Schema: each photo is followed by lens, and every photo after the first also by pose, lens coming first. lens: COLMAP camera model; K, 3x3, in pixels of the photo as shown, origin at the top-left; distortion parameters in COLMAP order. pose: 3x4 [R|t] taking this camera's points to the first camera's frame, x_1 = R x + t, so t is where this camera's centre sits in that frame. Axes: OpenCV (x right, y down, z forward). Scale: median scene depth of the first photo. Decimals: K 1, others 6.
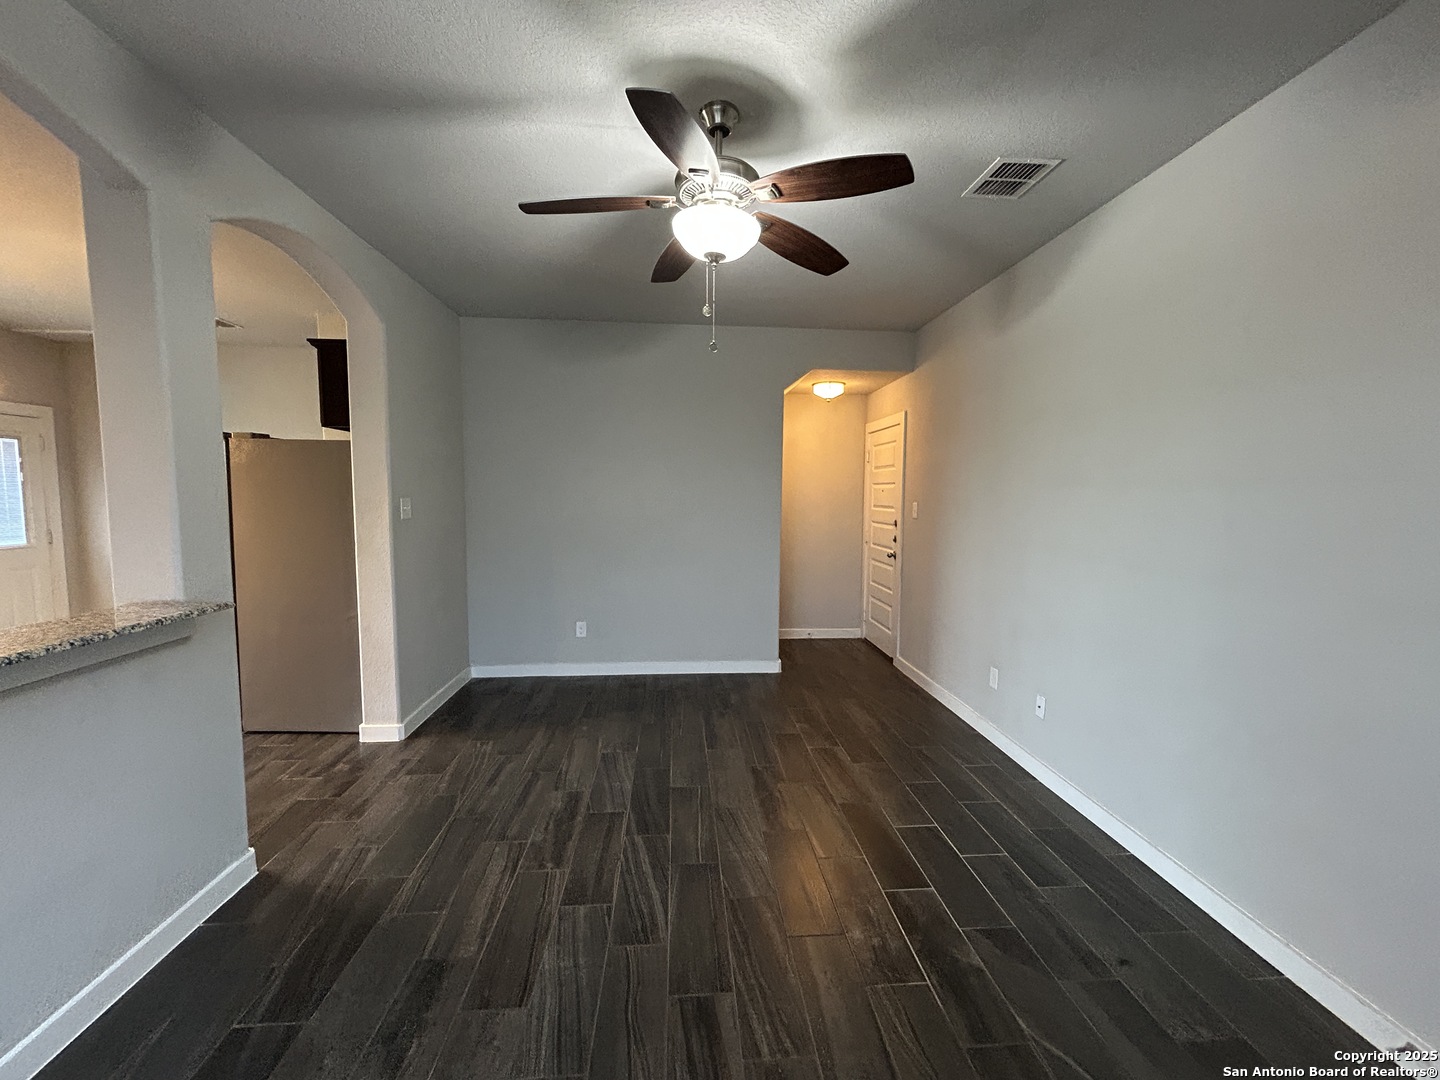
lens RADIAL K [[580.5, 0, 722.6], [0, 580.5, 538.3], [0, 0, 1]] dist [-0.001461, 0.000542]
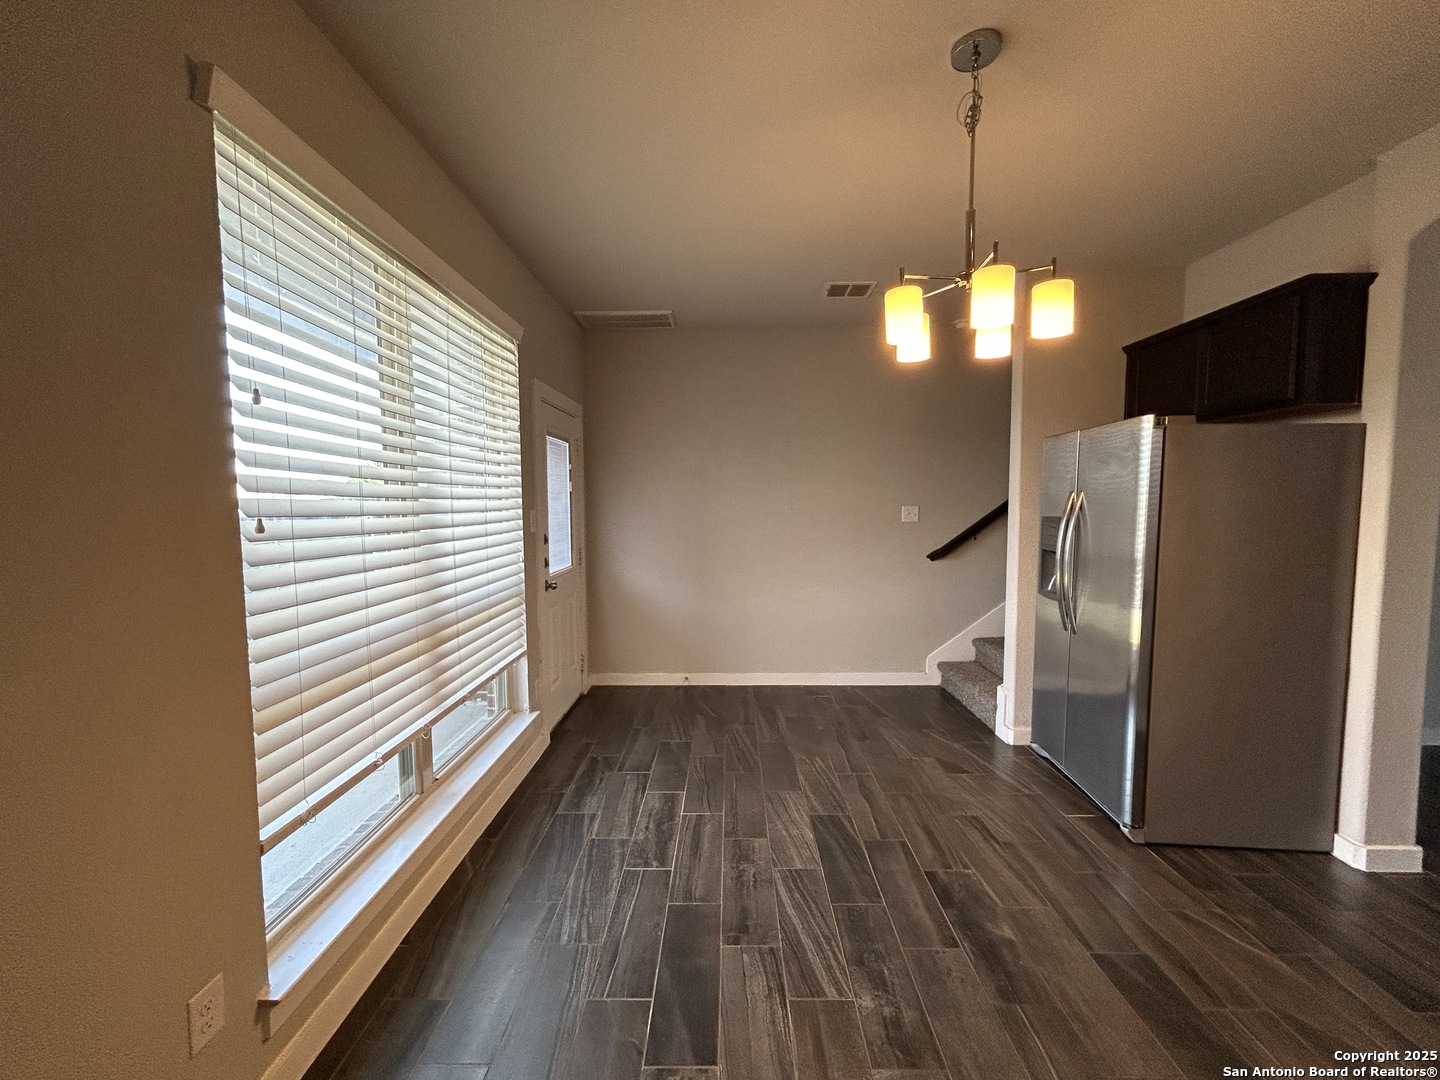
lens RADIAL K [[577.3, 0, 723.6], [0, 577.3, 539.0], [0, 0, 1]] dist [0.000839, -0.000054]
pose [[0.995740, -0.002739, -0.092169, -1.434913], [0.001630, 0.999925, -0.012107, -0.030589], [0.092196, 0.011905, 0.995670, 0.288845]]
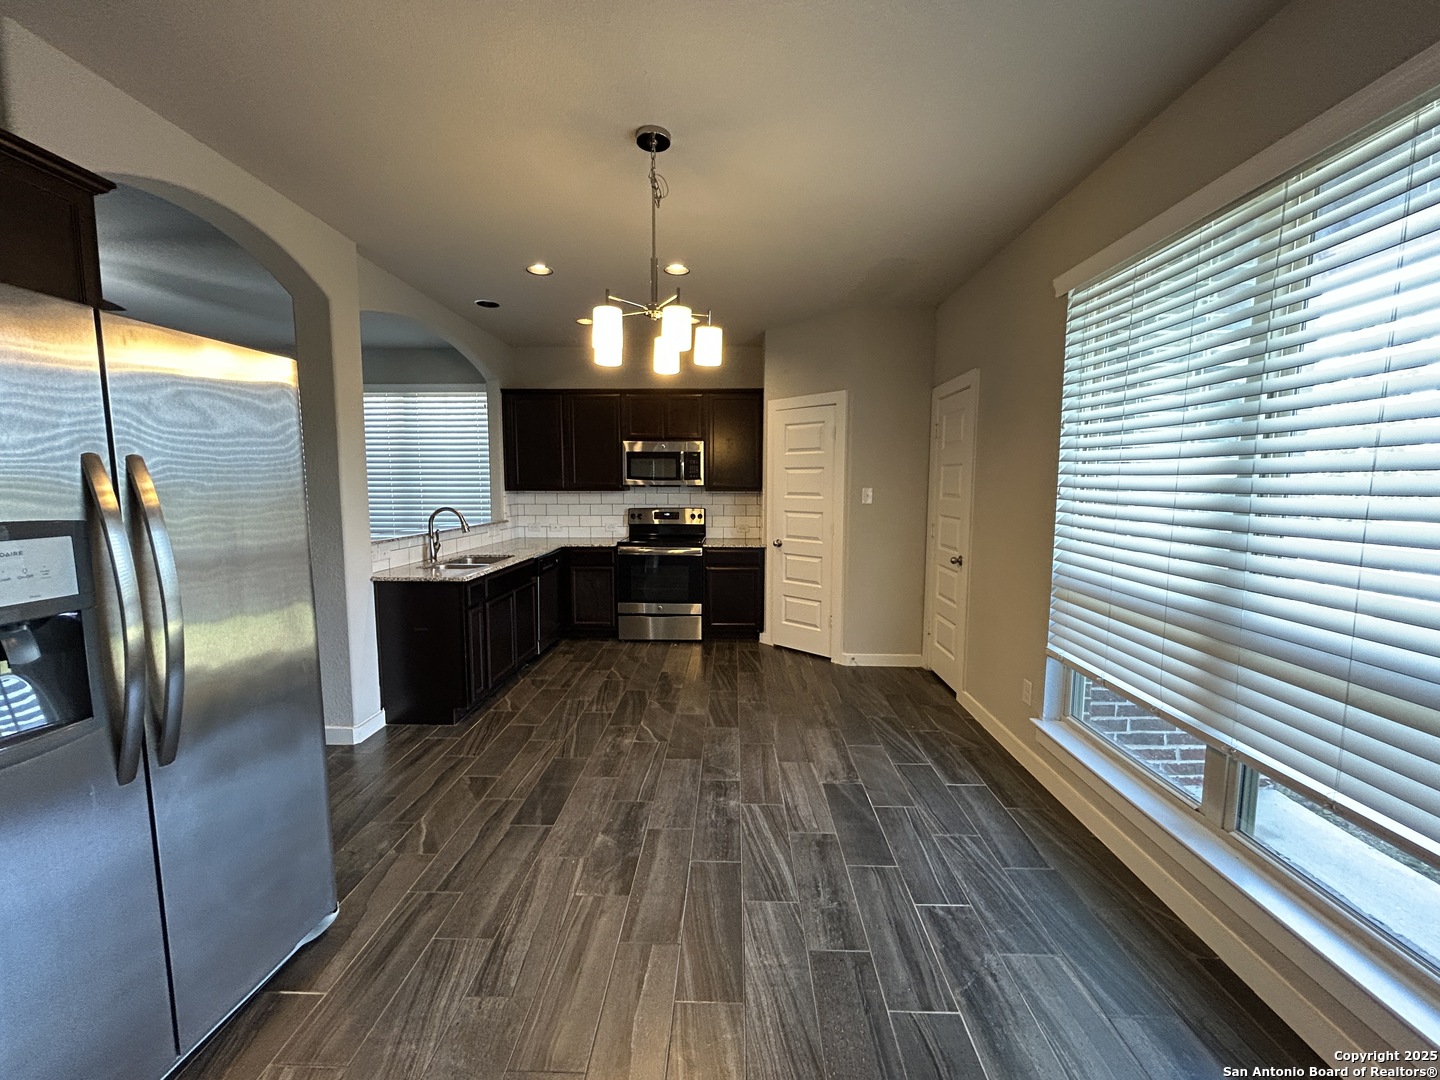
lens RADIAL K [[580.5, 0, 722.6], [0, 580.5, 538.3], [0, 0, 1]] dist [-0.001461, 0.000542]
pose [[-0.994984, -0.017137, 0.098552, -1.413811], [0.000229, 0.984824, 0.173558, -0.129469], [-0.100031, 0.172710, -0.979880, 1.619975]]
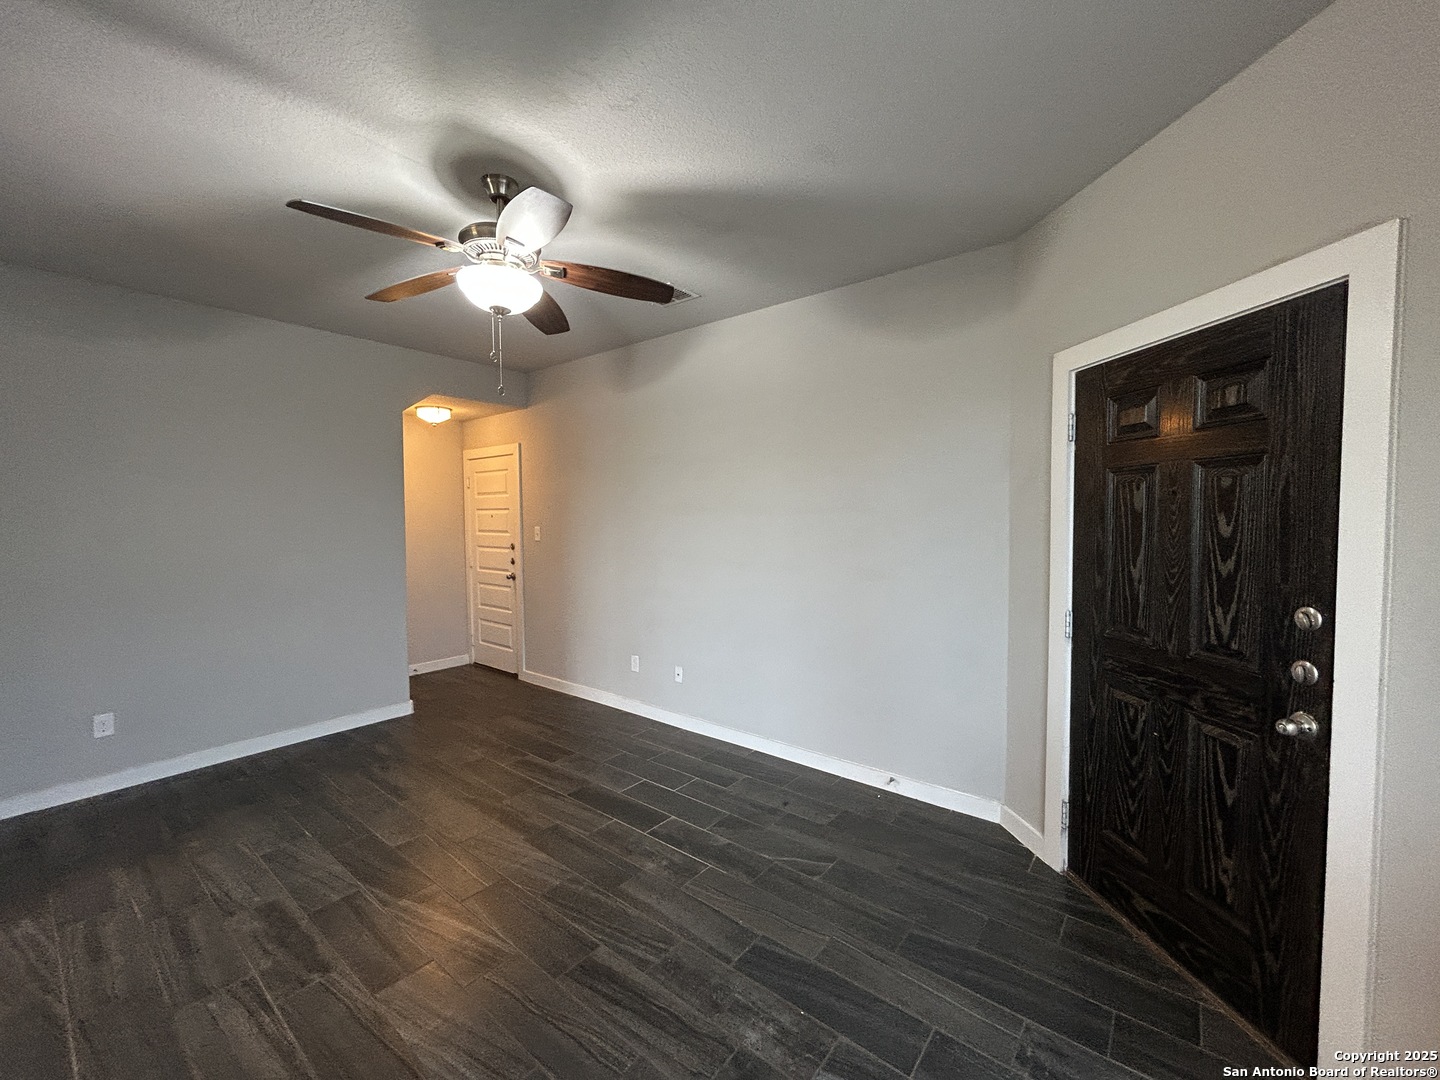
lens RADIAL K [[580.5, 0, 722.6], [0, 580.5, 538.3], [0, 0, 1]] dist [-0.001461, 0.000542]
pose [[0.682661, -0.043050, 0.729466, -0.356447], [0.069627, 0.997553, -0.006288, -0.012037], [-0.727410, 0.055083, 0.683989, -0.020656]]
